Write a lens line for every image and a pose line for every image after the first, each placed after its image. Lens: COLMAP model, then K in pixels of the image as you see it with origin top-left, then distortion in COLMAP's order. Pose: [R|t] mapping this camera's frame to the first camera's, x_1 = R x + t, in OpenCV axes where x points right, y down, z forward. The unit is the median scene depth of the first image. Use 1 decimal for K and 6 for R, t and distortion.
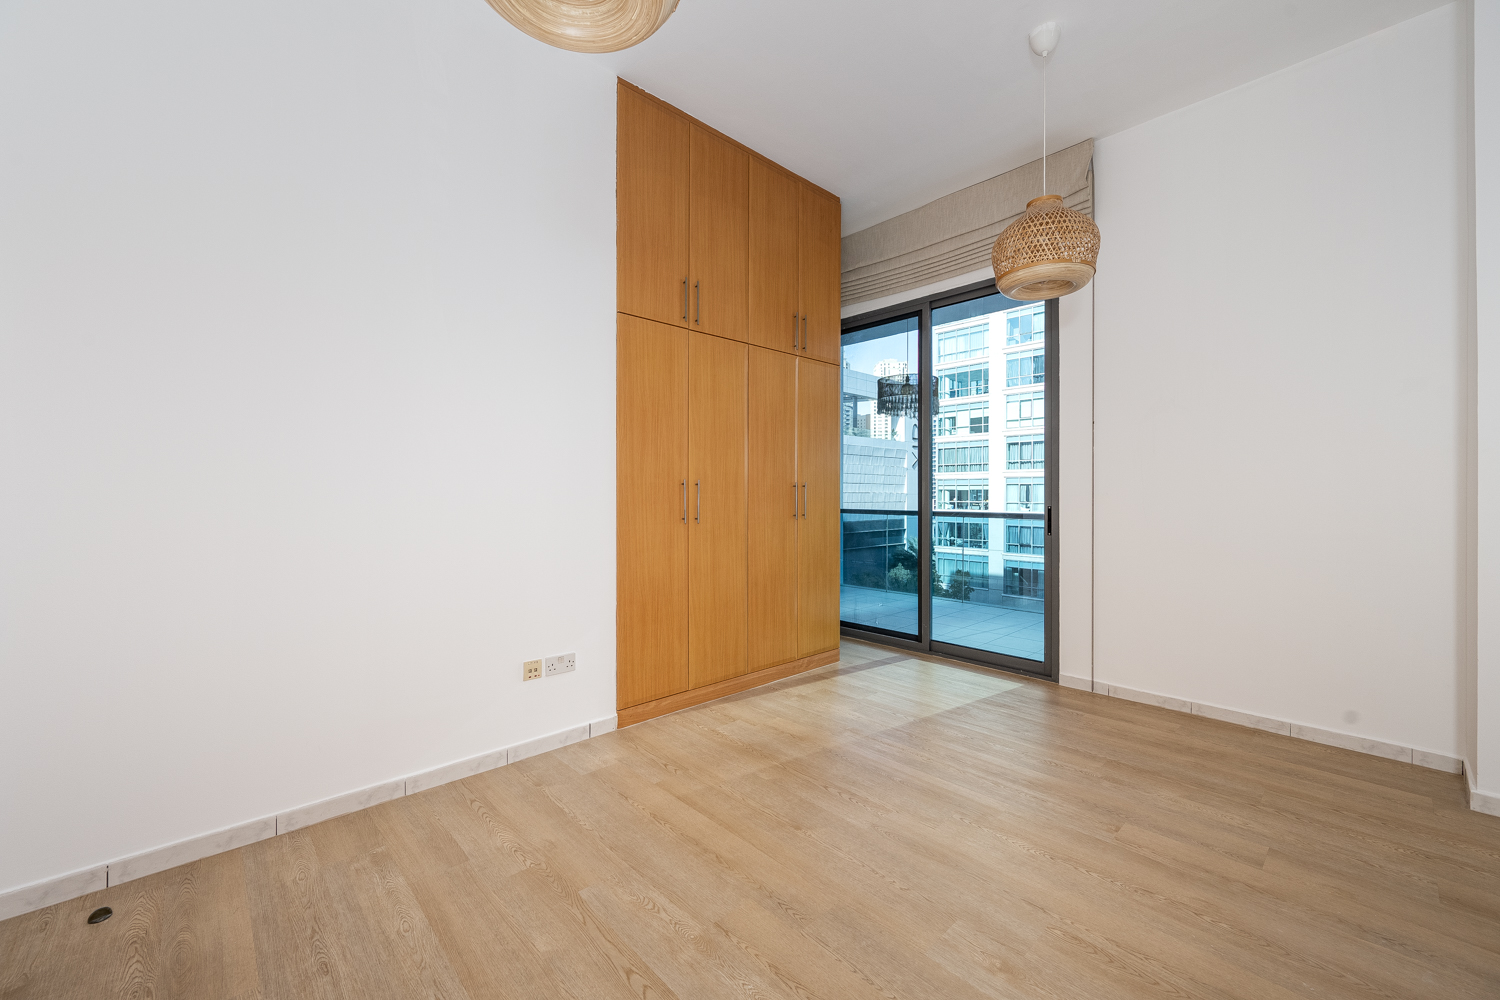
lens RADIAL K [[596.9, 0, 738.3], [0, 596.9, 491.7], [0, 0, 1]] dist [-0.001364, -0.000369]
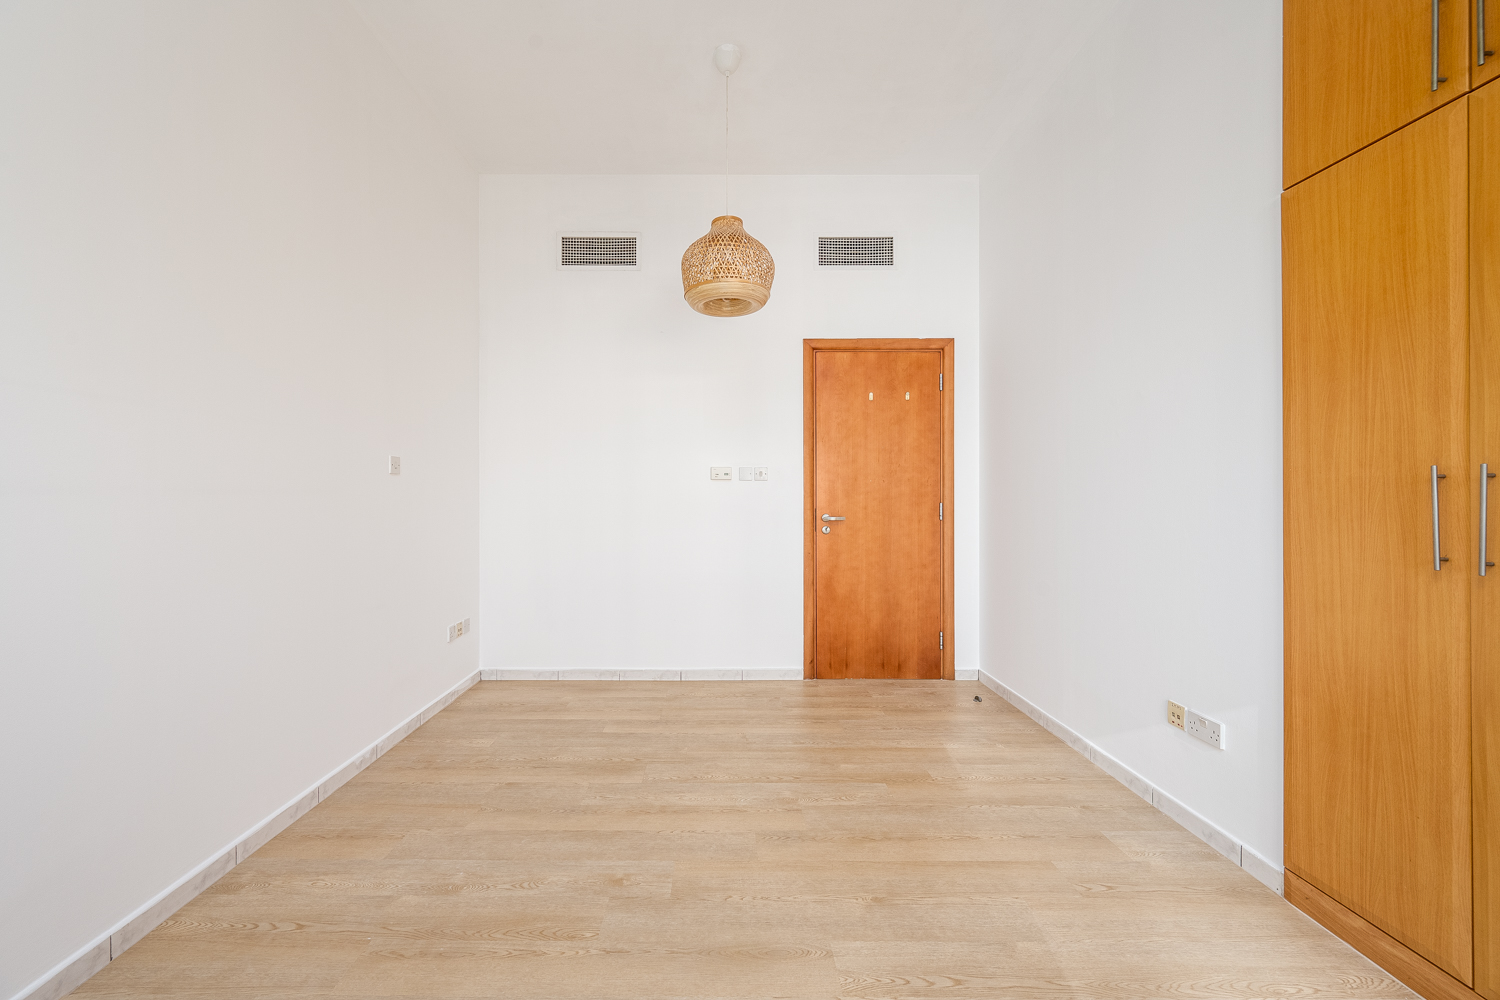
lens RADIAL K [[596.9, 0, 738.5], [0, 596.9, 501.8], [0, 0, 1]] dist [-0.001364, -0.000369]
pose [[-0.656596, 0.005606, -0.754221, 0.801564], [0.002068, 0.999982, 0.005633, 0.002450], [0.754239, 0.002138, -0.656596, 1.318508]]
